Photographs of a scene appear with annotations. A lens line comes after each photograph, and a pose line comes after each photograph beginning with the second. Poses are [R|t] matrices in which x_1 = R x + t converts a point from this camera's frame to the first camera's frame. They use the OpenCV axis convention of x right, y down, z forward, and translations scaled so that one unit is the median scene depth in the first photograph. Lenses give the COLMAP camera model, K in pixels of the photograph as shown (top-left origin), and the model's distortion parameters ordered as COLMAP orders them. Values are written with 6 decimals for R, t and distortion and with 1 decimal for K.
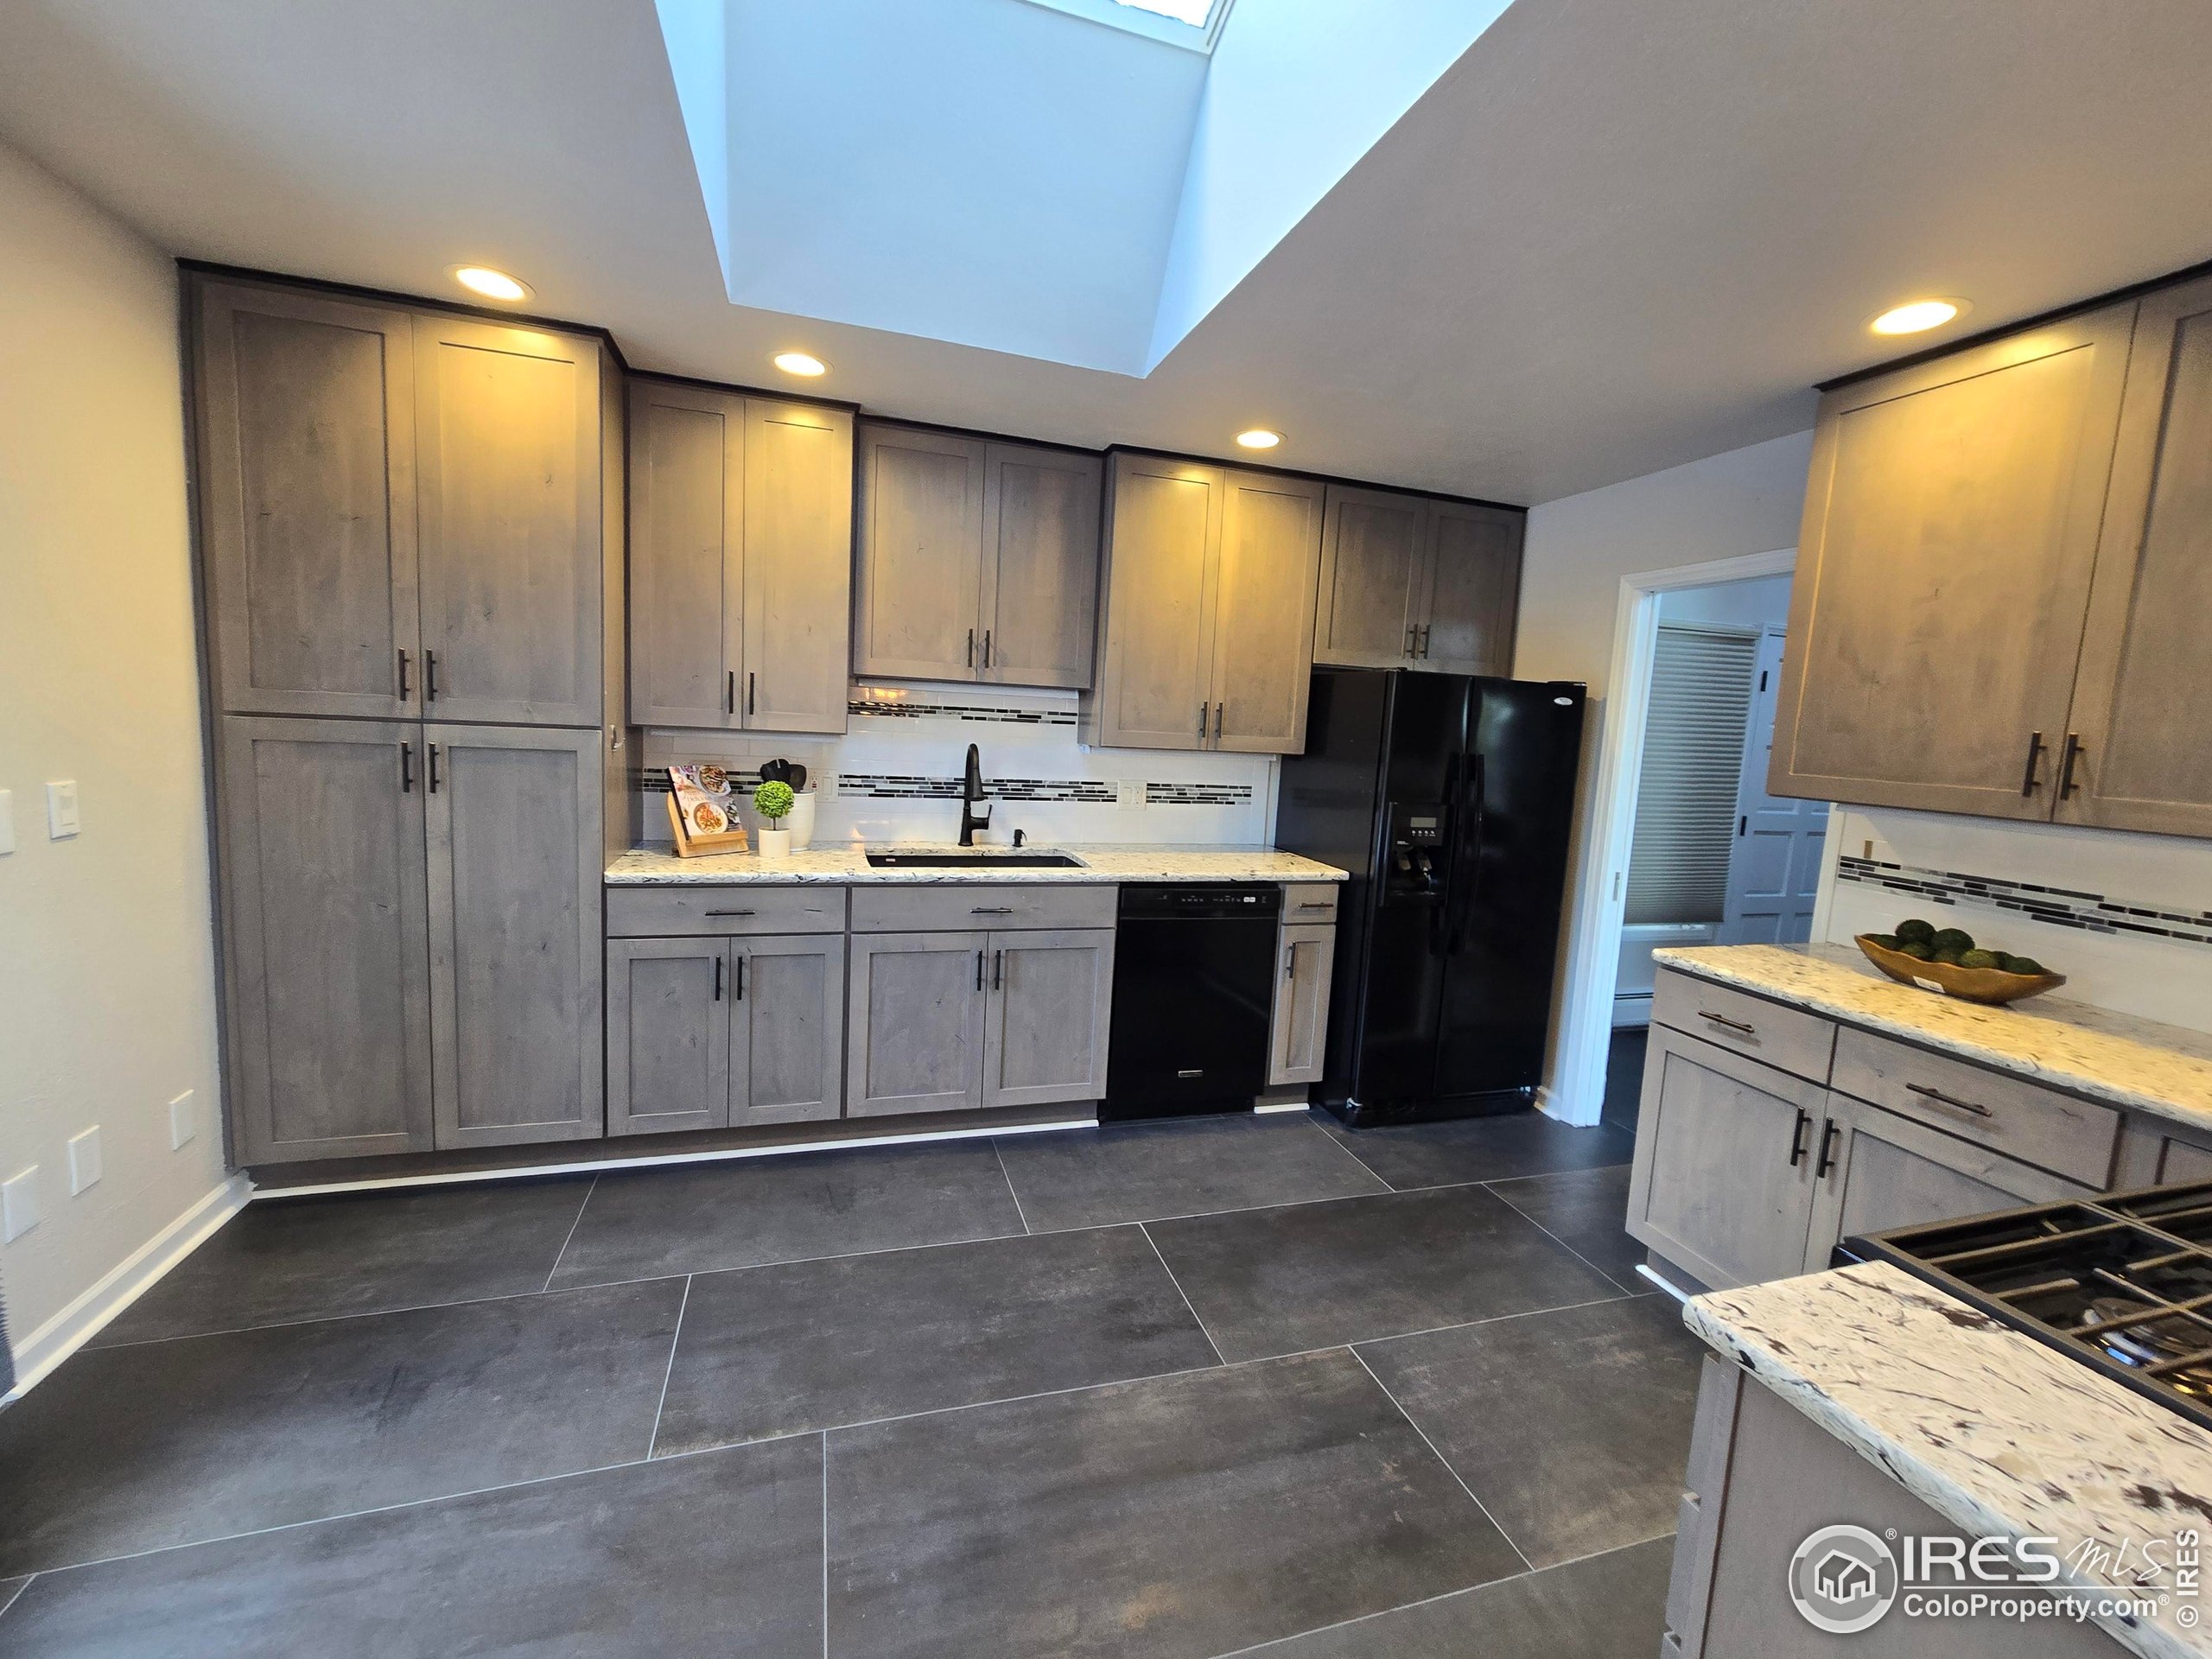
lens RADIAL K [[904.6, 0, 1112.5], [0, 904.6, 816.8], [0, 0, 1]] dist [-0.000625, -0.000870]
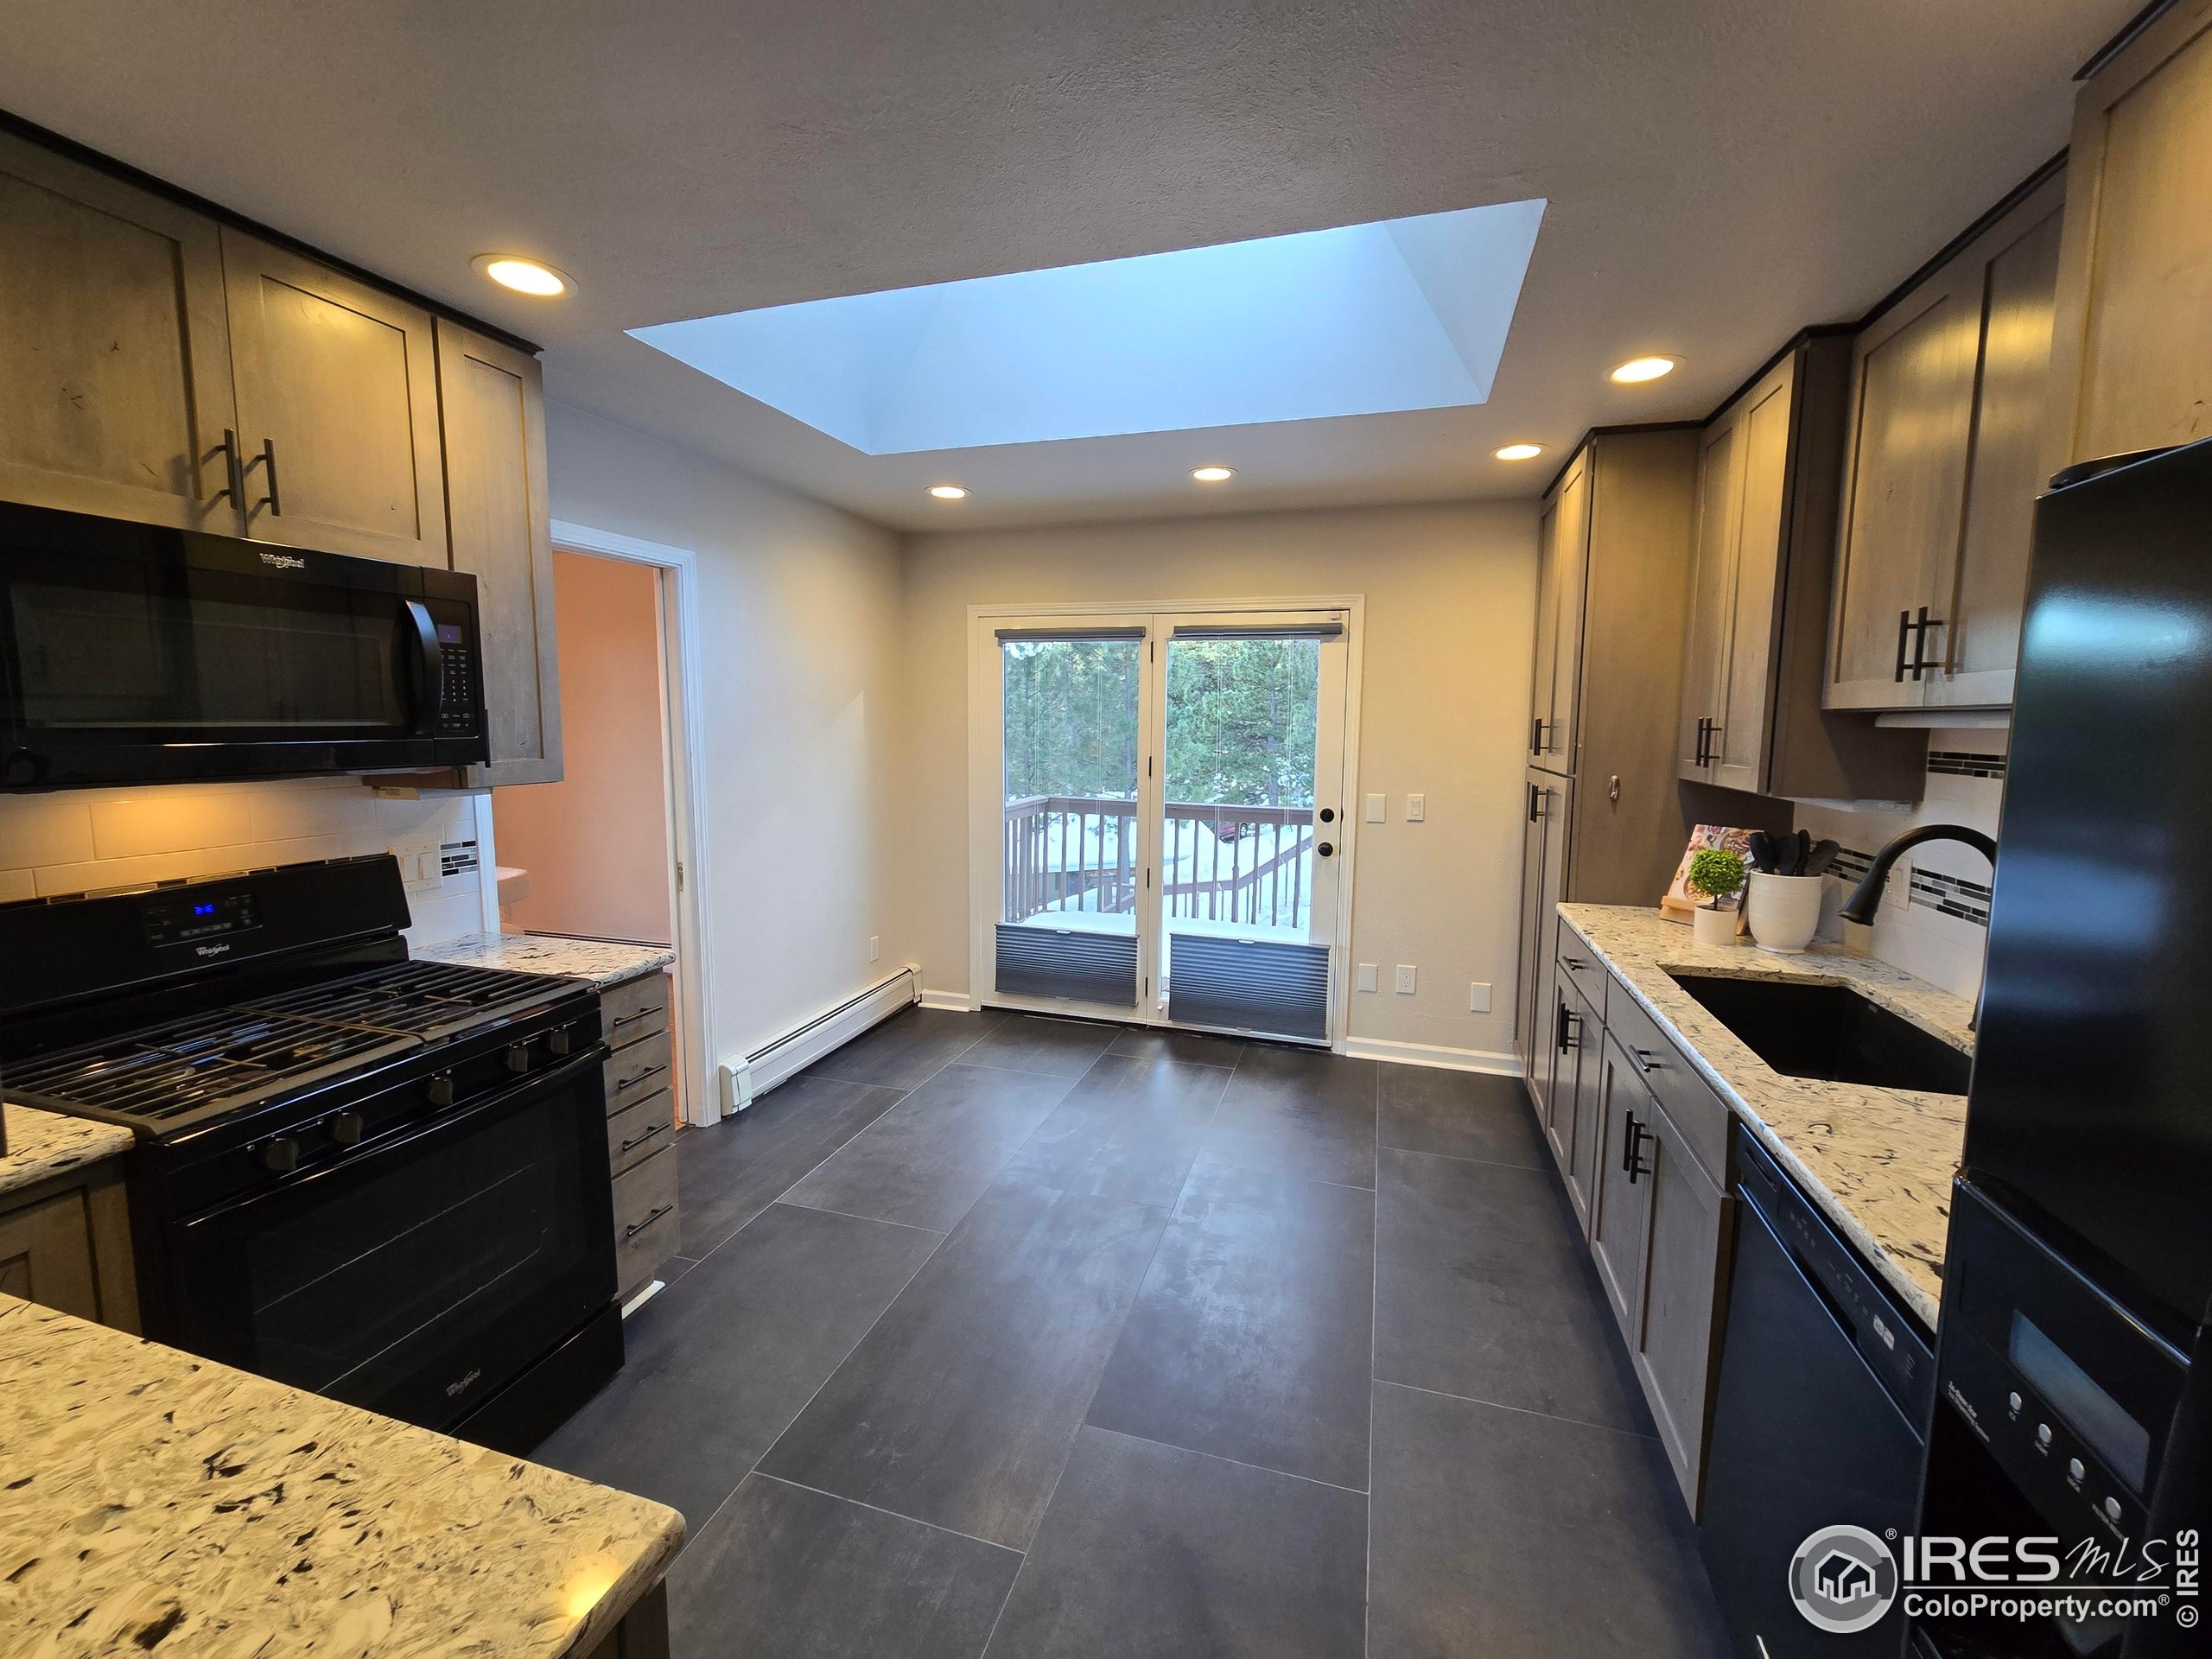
lens RADIAL K [[904.6, 0, 1112.5], [0, 904.6, 816.8], [0, 0, 1]] dist [-0.000625, -0.000870]
pose [[-0.560720, 0.029940, -0.827464, 0.855920], [-0.130208, 0.983724, 0.123827, -0.139063], [0.817704, 0.177174, -0.547695, 1.418720]]
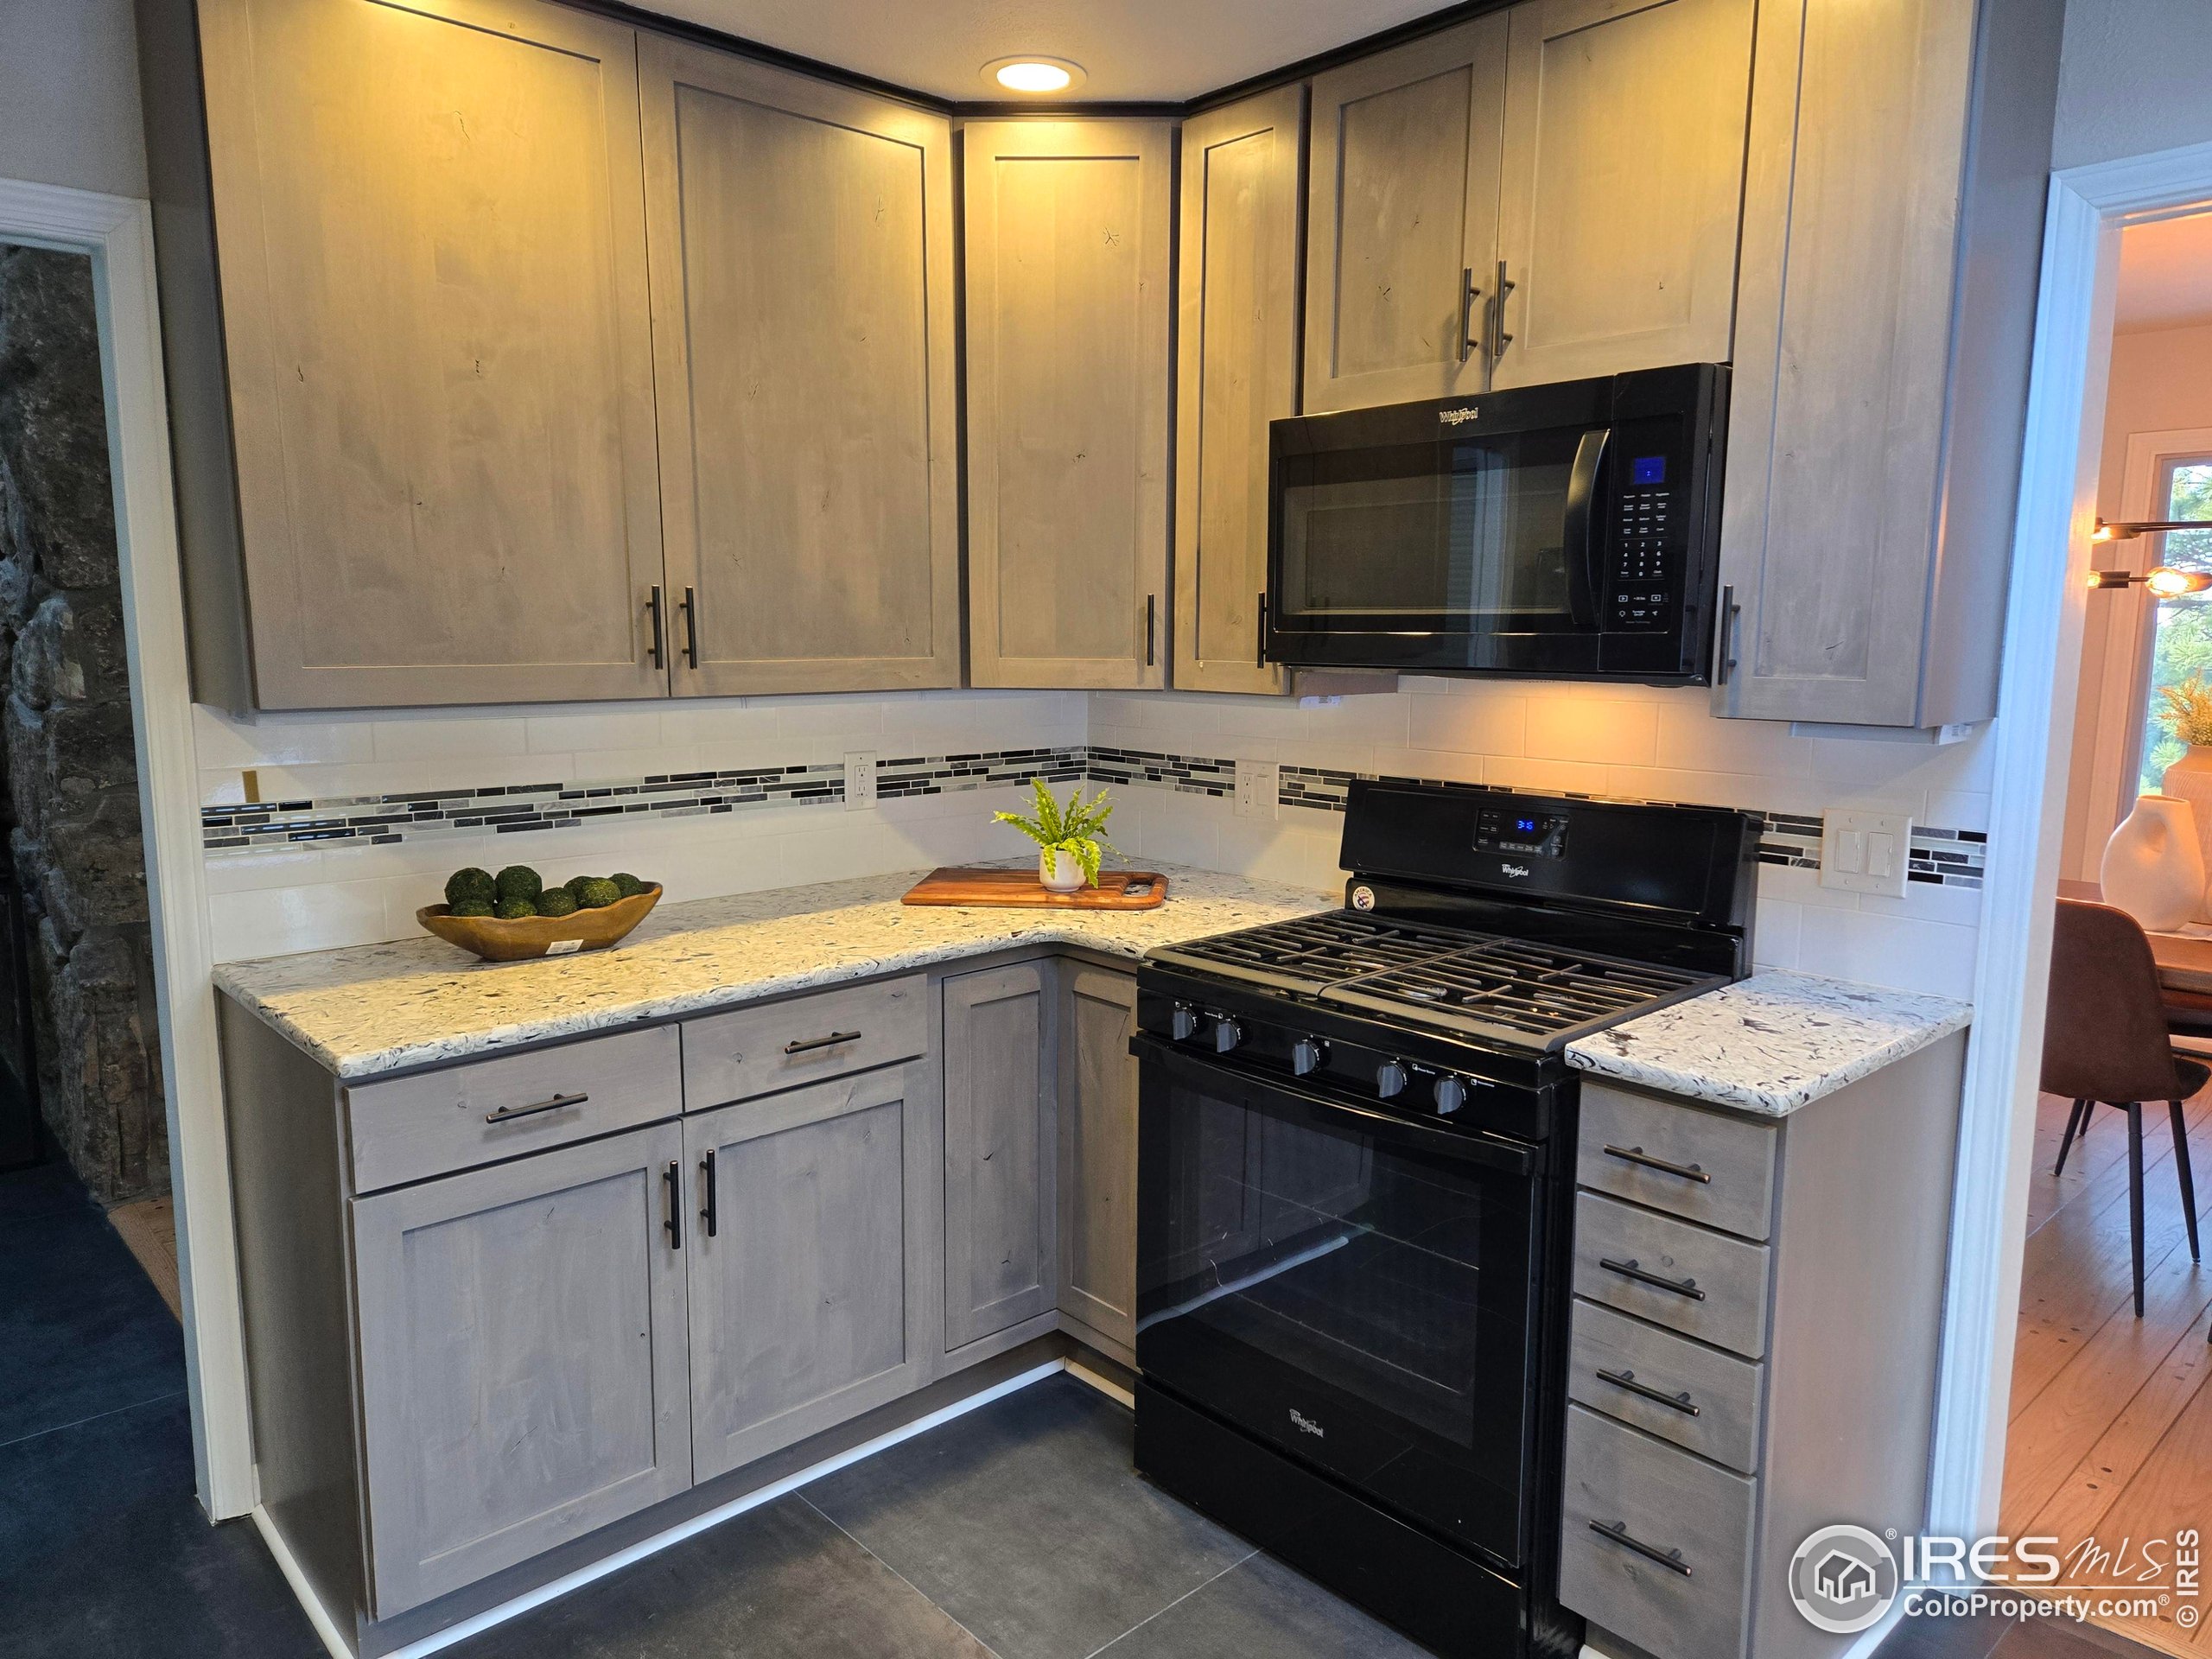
lens RADIAL K [[1483.7, 0, 1096.5], [0, 1483.7, 835.5], [0, 0, 1]] dist [0.089064, -0.068955]
pose [[-0.421724, -0.187508, 0.887124, -0.299810], [0.072660, 0.968249, 0.239196, -0.150591], [-0.903808, 0.165333, -0.394710, 1.085912]]
